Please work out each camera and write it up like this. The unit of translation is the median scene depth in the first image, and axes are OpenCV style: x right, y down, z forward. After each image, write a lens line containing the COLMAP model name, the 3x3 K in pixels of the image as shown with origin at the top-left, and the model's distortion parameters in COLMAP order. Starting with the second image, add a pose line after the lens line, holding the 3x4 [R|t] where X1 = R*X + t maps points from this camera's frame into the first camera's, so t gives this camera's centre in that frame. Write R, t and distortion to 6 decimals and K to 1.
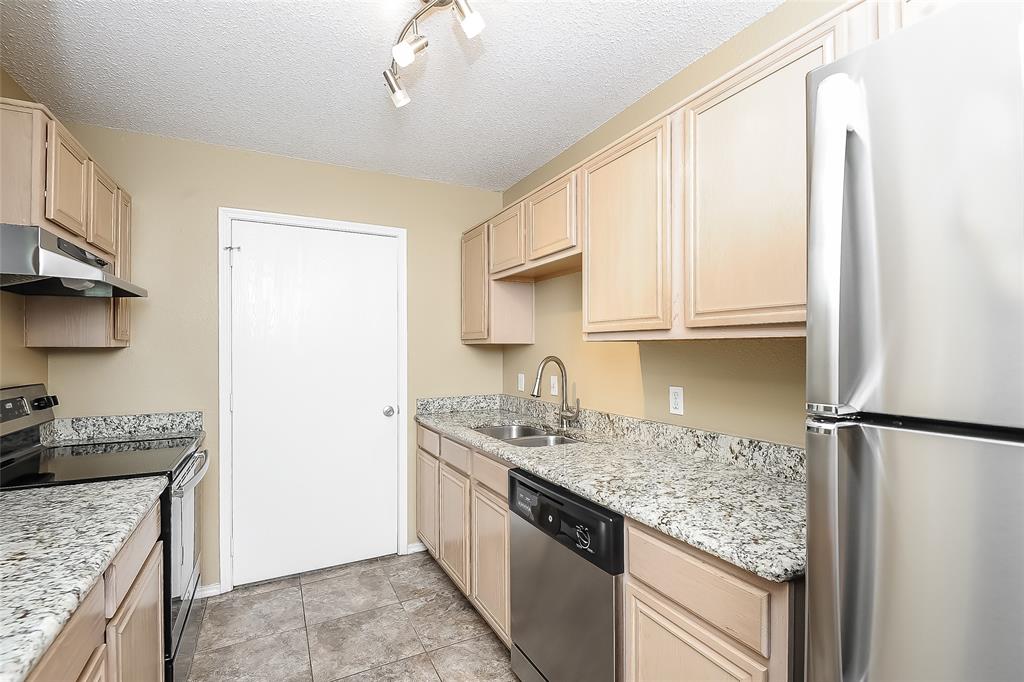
lens RADIAL K [[464.1, 0, 505.4], [0, 464.1, 339.3], [0, 0, 1]] dist [0.036668, -0.022697]
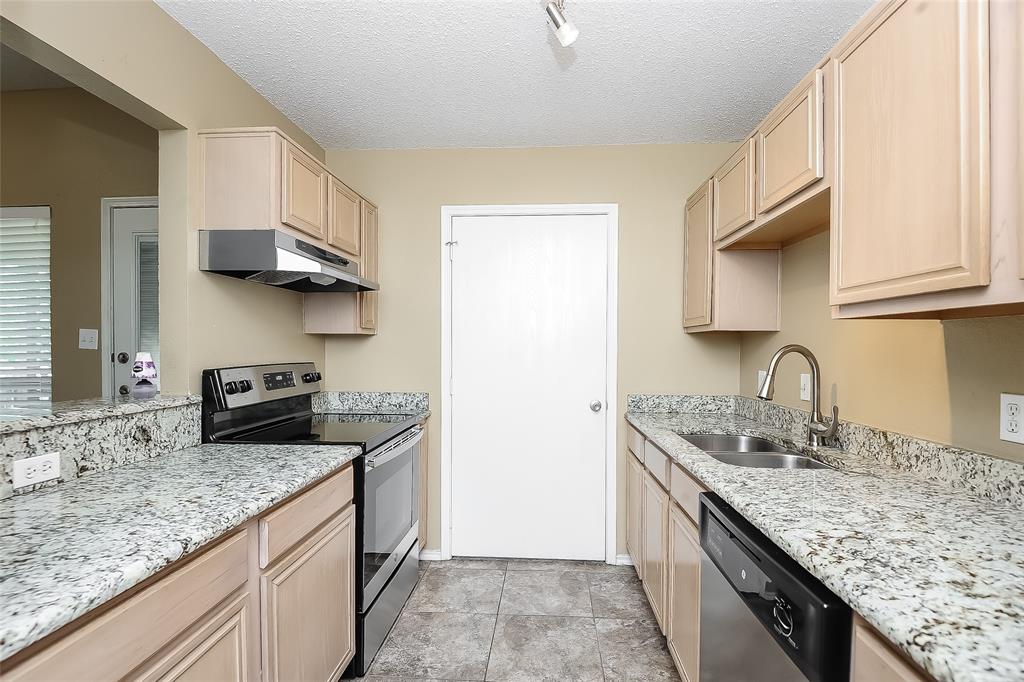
lens RADIAL K [[465.6, 0, 525.2], [0, 465.6, 349.2], [0, 0, 1]] dist [0.021495, -0.024108]
pose [[0.866246, 0.009388, -0.499529, 0.118203], [0.002277, 0.999739, 0.022737, 0.029595], [0.499612, -0.020834, 0.865999, 0.190450]]
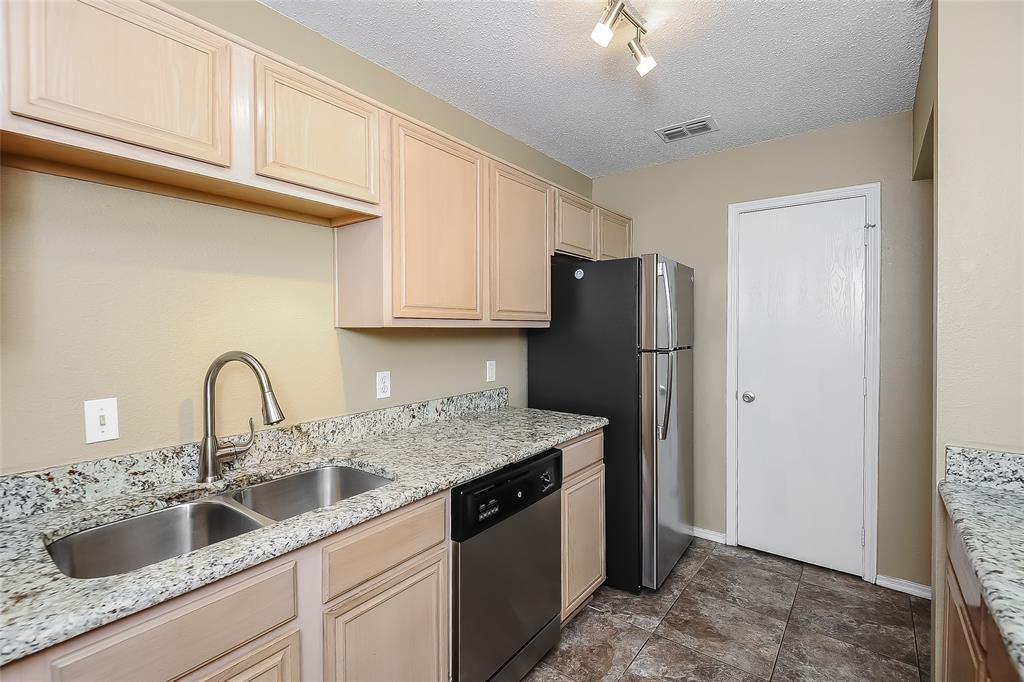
lens RADIAL K [[464.1, 0, 505.4], [0, 464.1, 339.3], [0, 0, 1]] dist [0.036668, -0.022697]
pose [[-0.425434, -0.019028, 0.904790, -0.625990], [-0.014326, 0.999795, 0.014290, 0.010446], [-0.904876, -0.006883, -0.425619, 1.096225]]
